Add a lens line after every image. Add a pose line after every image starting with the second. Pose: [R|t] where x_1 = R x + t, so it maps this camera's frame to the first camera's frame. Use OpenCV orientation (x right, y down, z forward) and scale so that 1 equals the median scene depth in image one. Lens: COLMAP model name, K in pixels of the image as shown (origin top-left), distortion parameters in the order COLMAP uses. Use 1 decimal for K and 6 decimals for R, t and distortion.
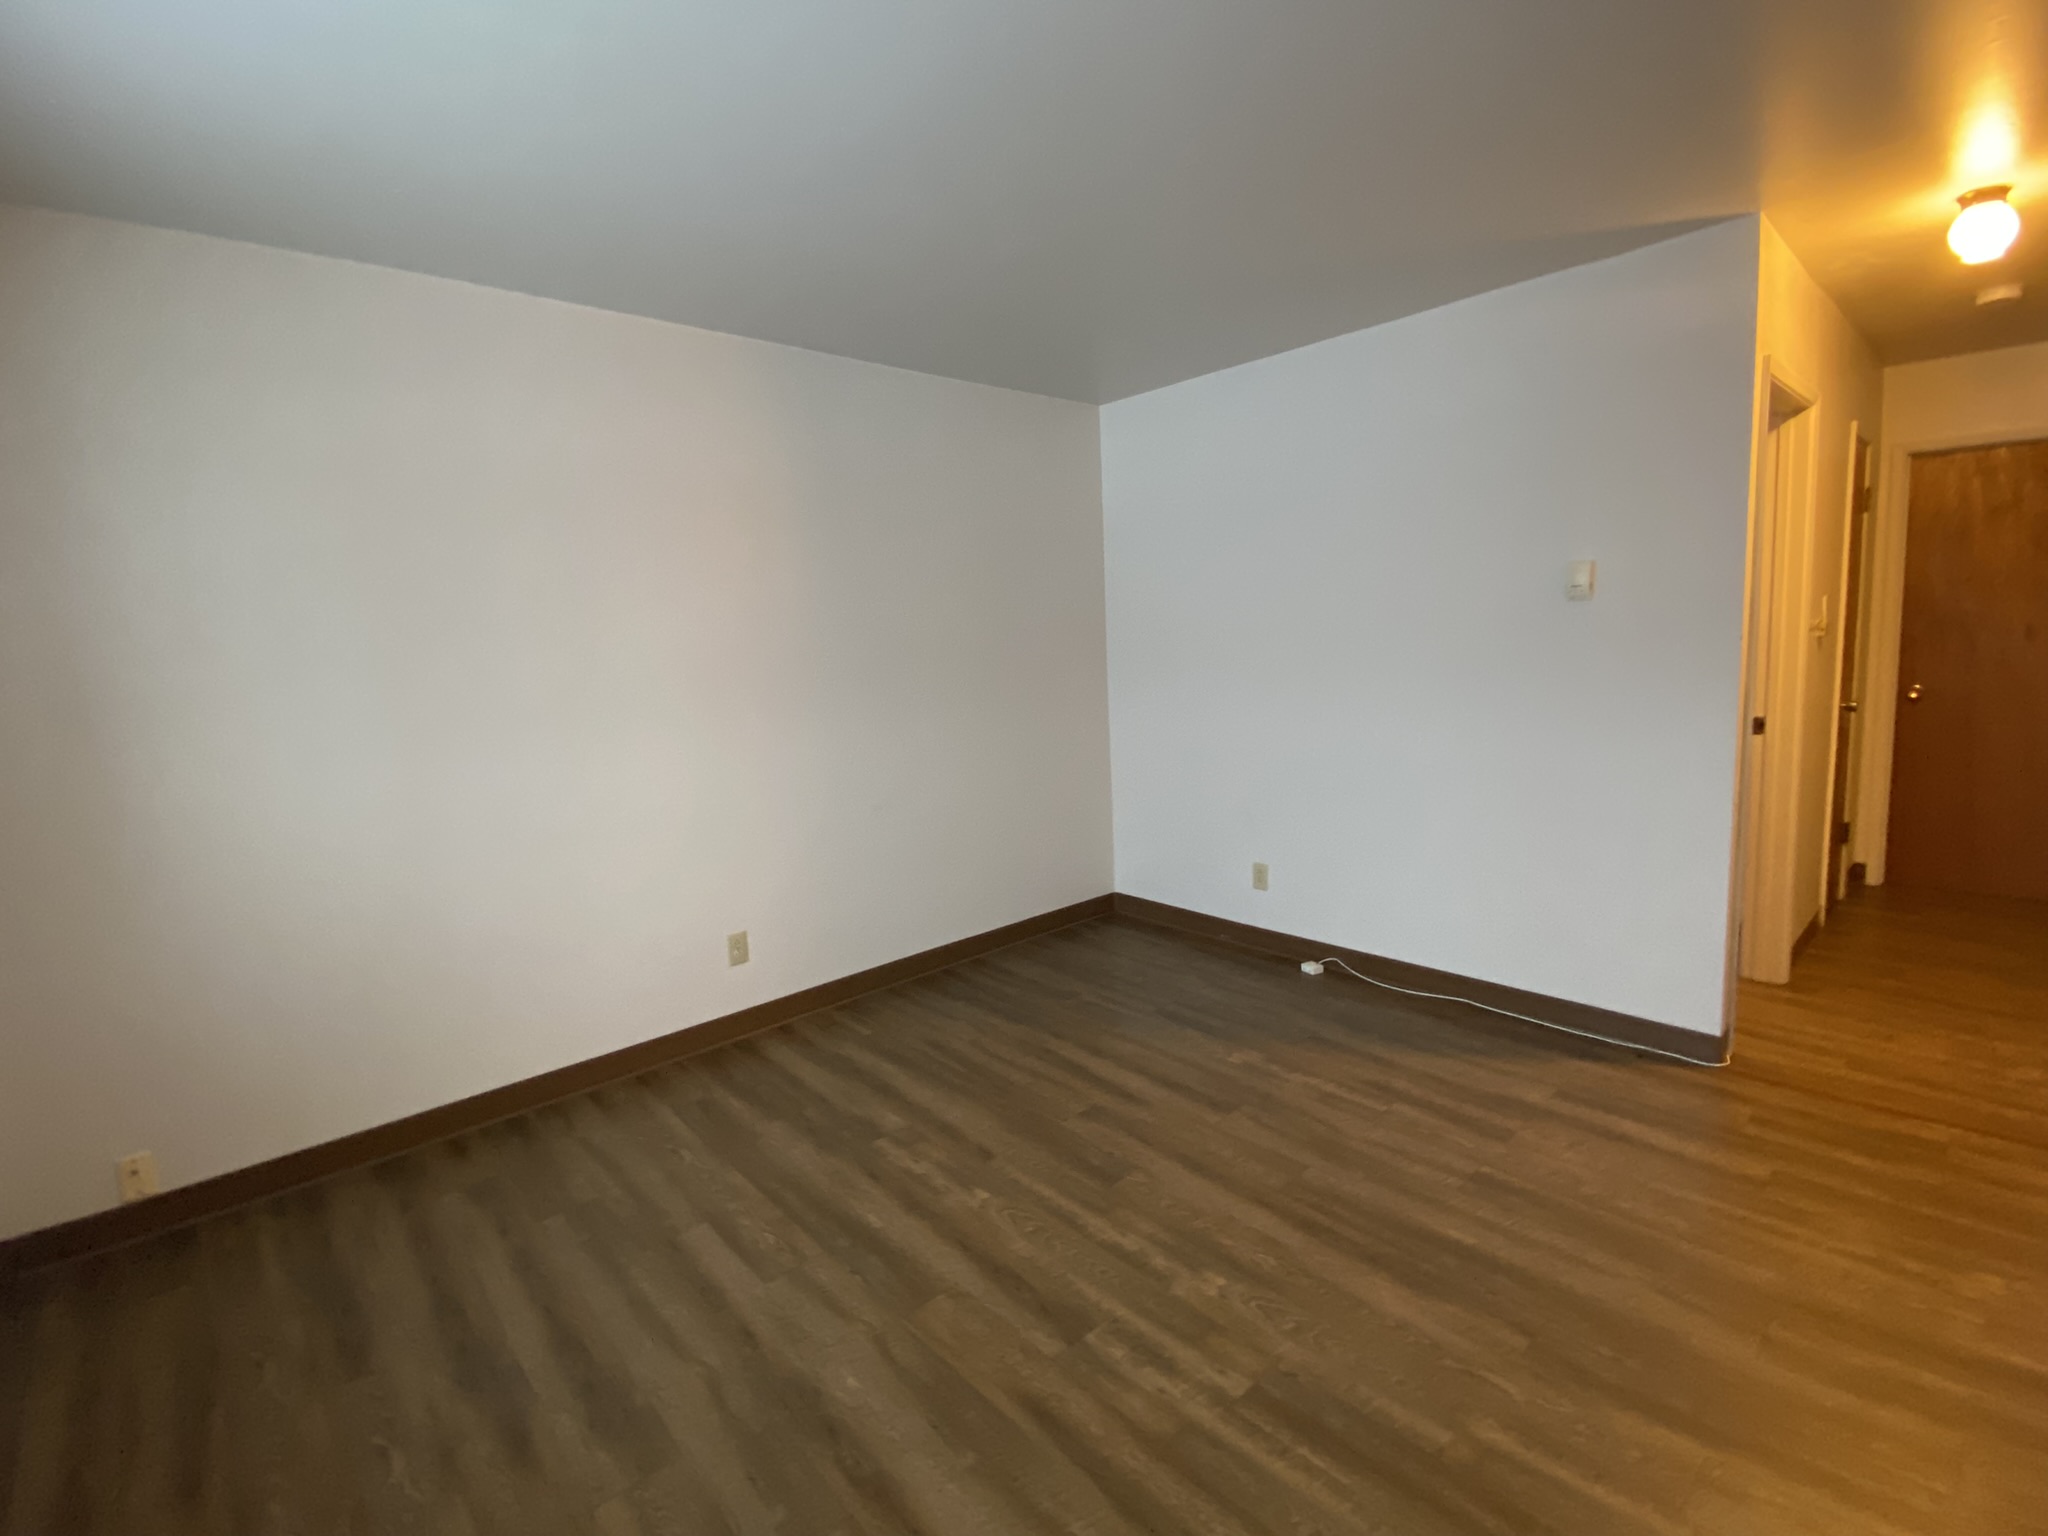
lens RADIAL K [[927.3, 0, 1025.4], [0, 927.3, 762.8], [0, 0, 1]] dist [0.001039, -0.000073]
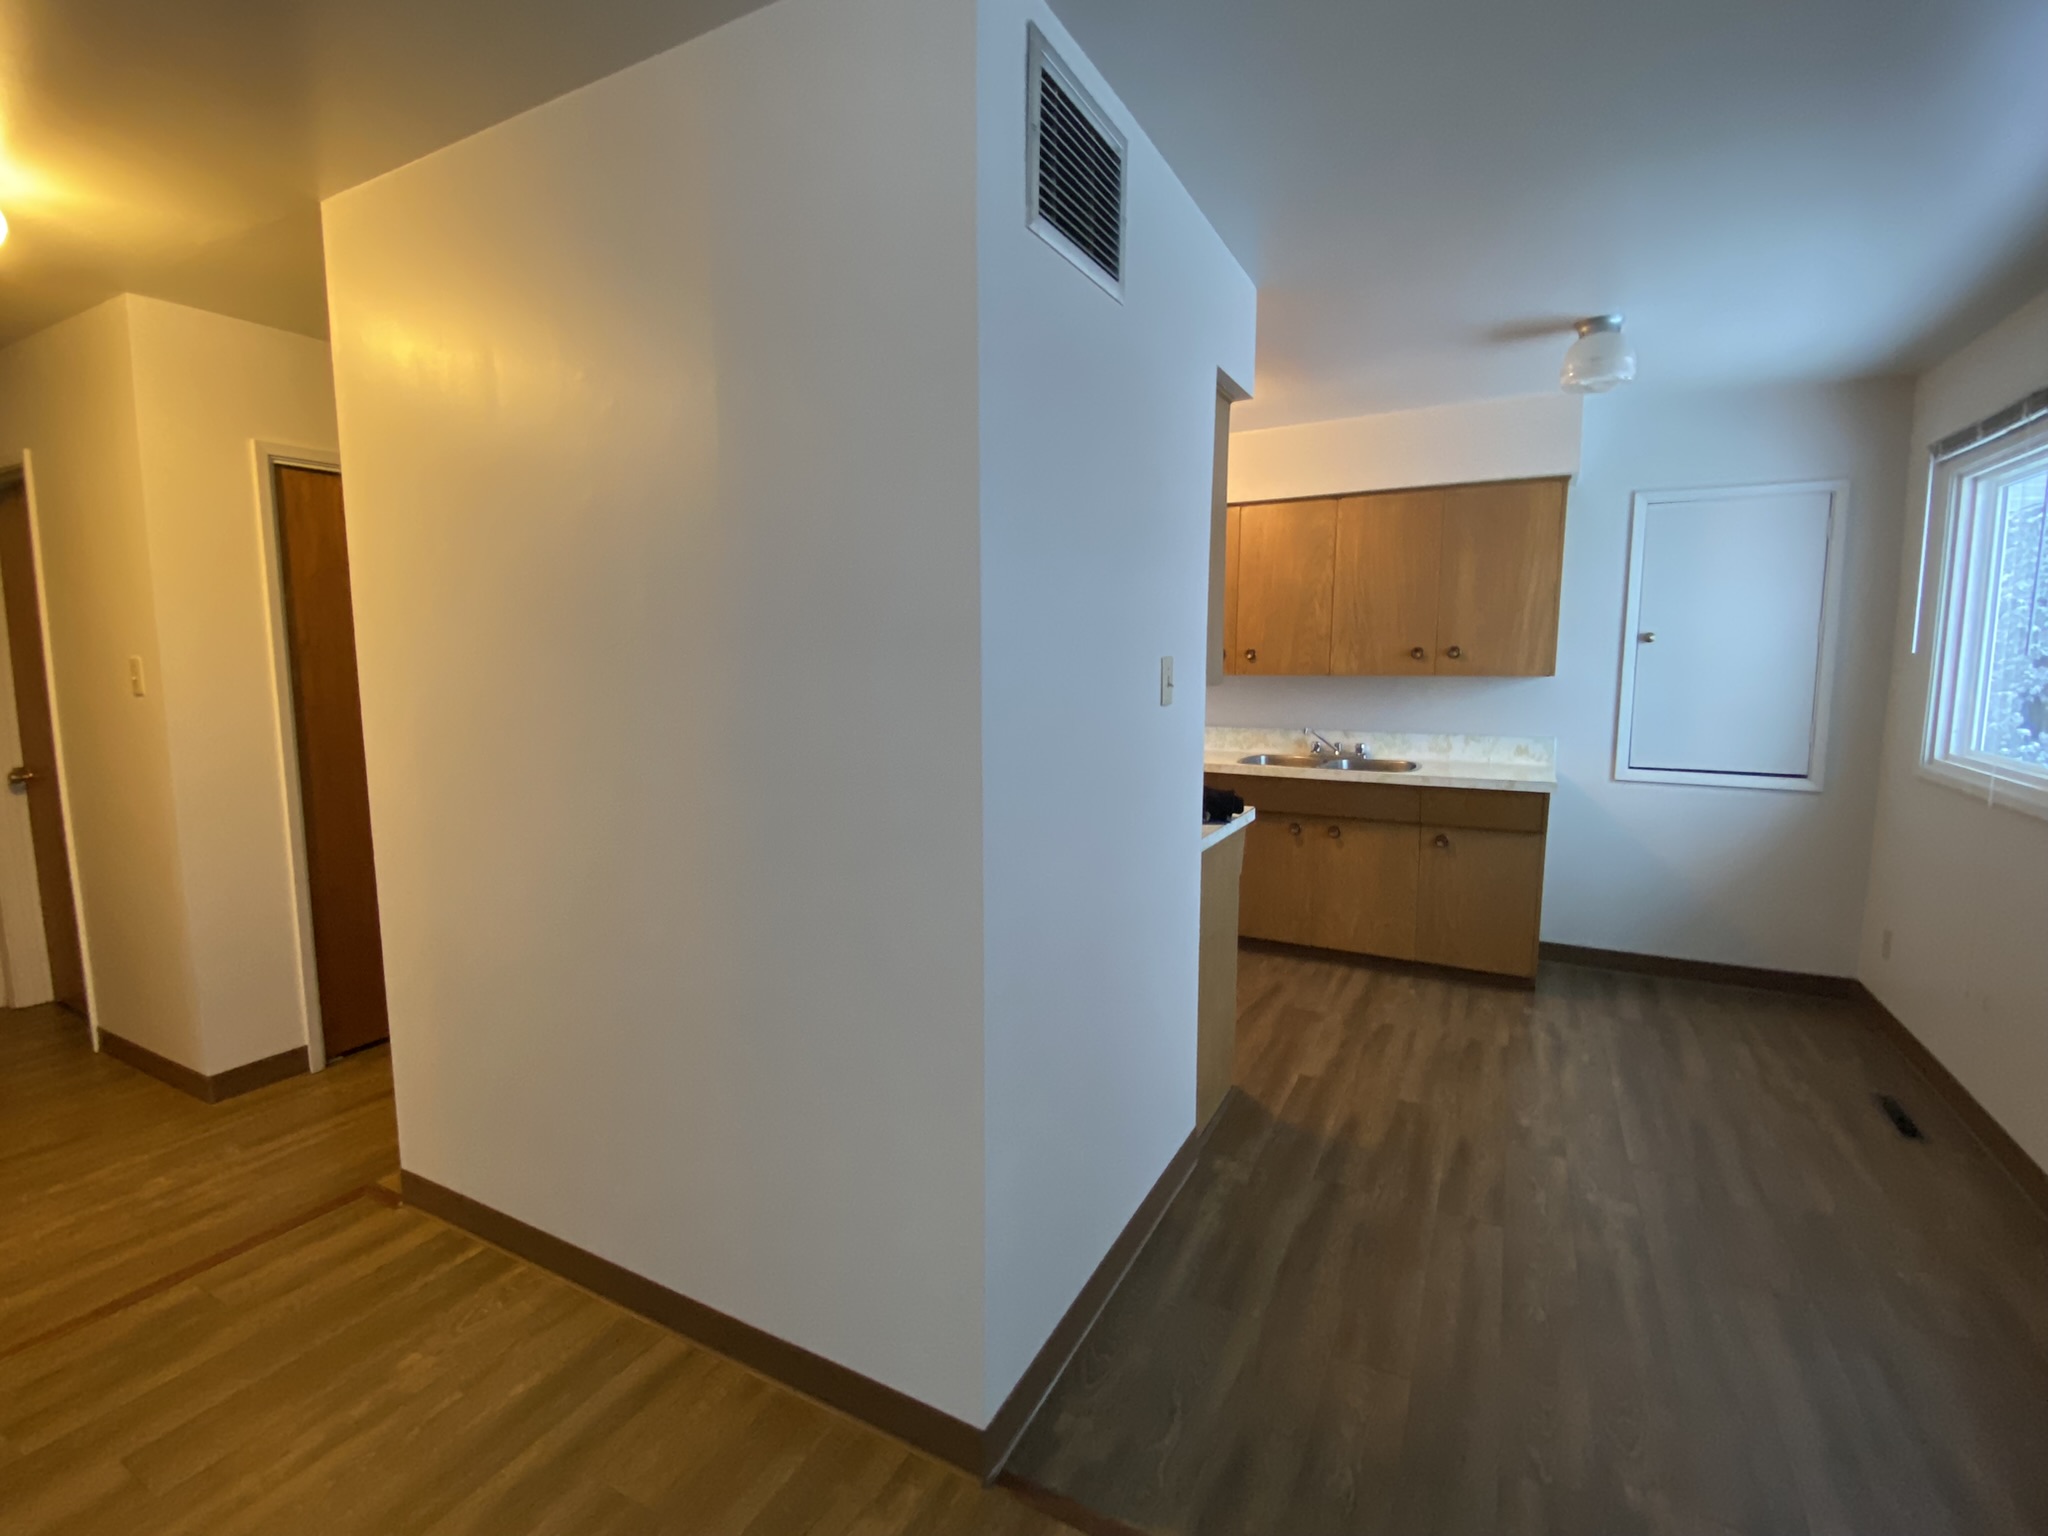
lens RADIAL K [[935.7, 0, 1006.3], [0, 935.7, 771.6], [0, 0, 1]] dist [0.026624, -0.021566]
pose [[-0.326671, -0.068638, 0.942642, -0.036692], [0.145663, 0.981787, 0.121968, -0.054110], [-0.933846, 0.177151, -0.310723, 0.422934]]
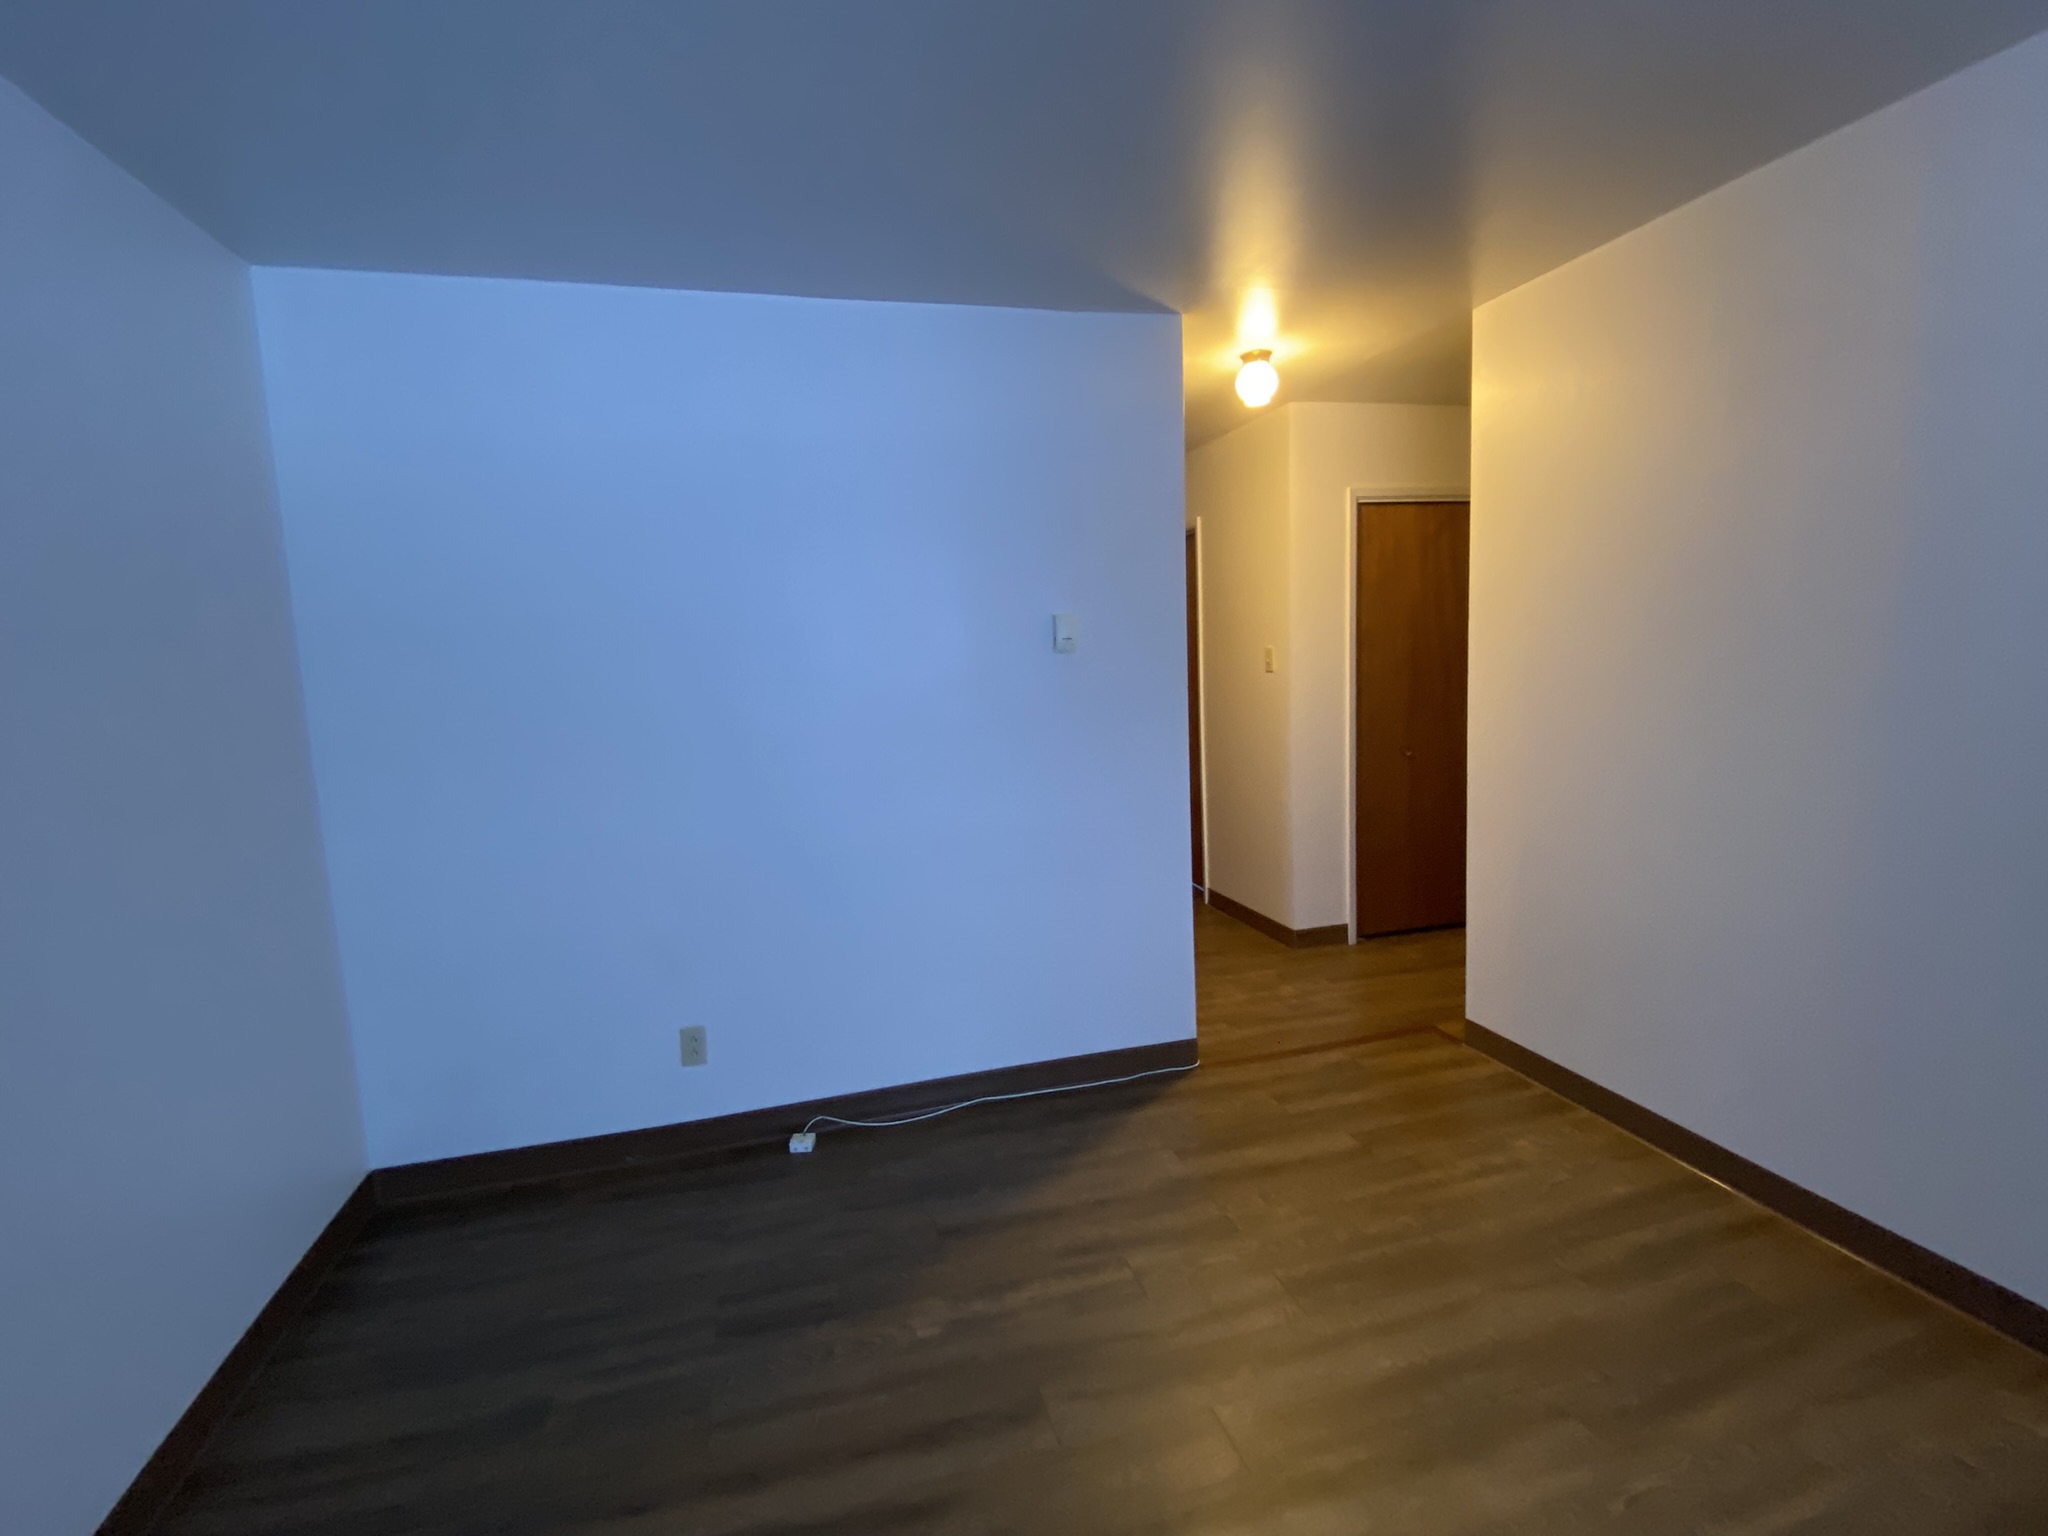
lens RADIAL K [[935.7, 0, 1006.3], [0, 935.7, 771.6], [0, 0, 1]] dist [0.026624, -0.021566]
pose [[0.448739, -0.089622, 0.889158, -0.339562], [0.137124, 0.990081, 0.030591, -0.092357], [-0.883080, 0.108198, 0.456578, 0.672798]]
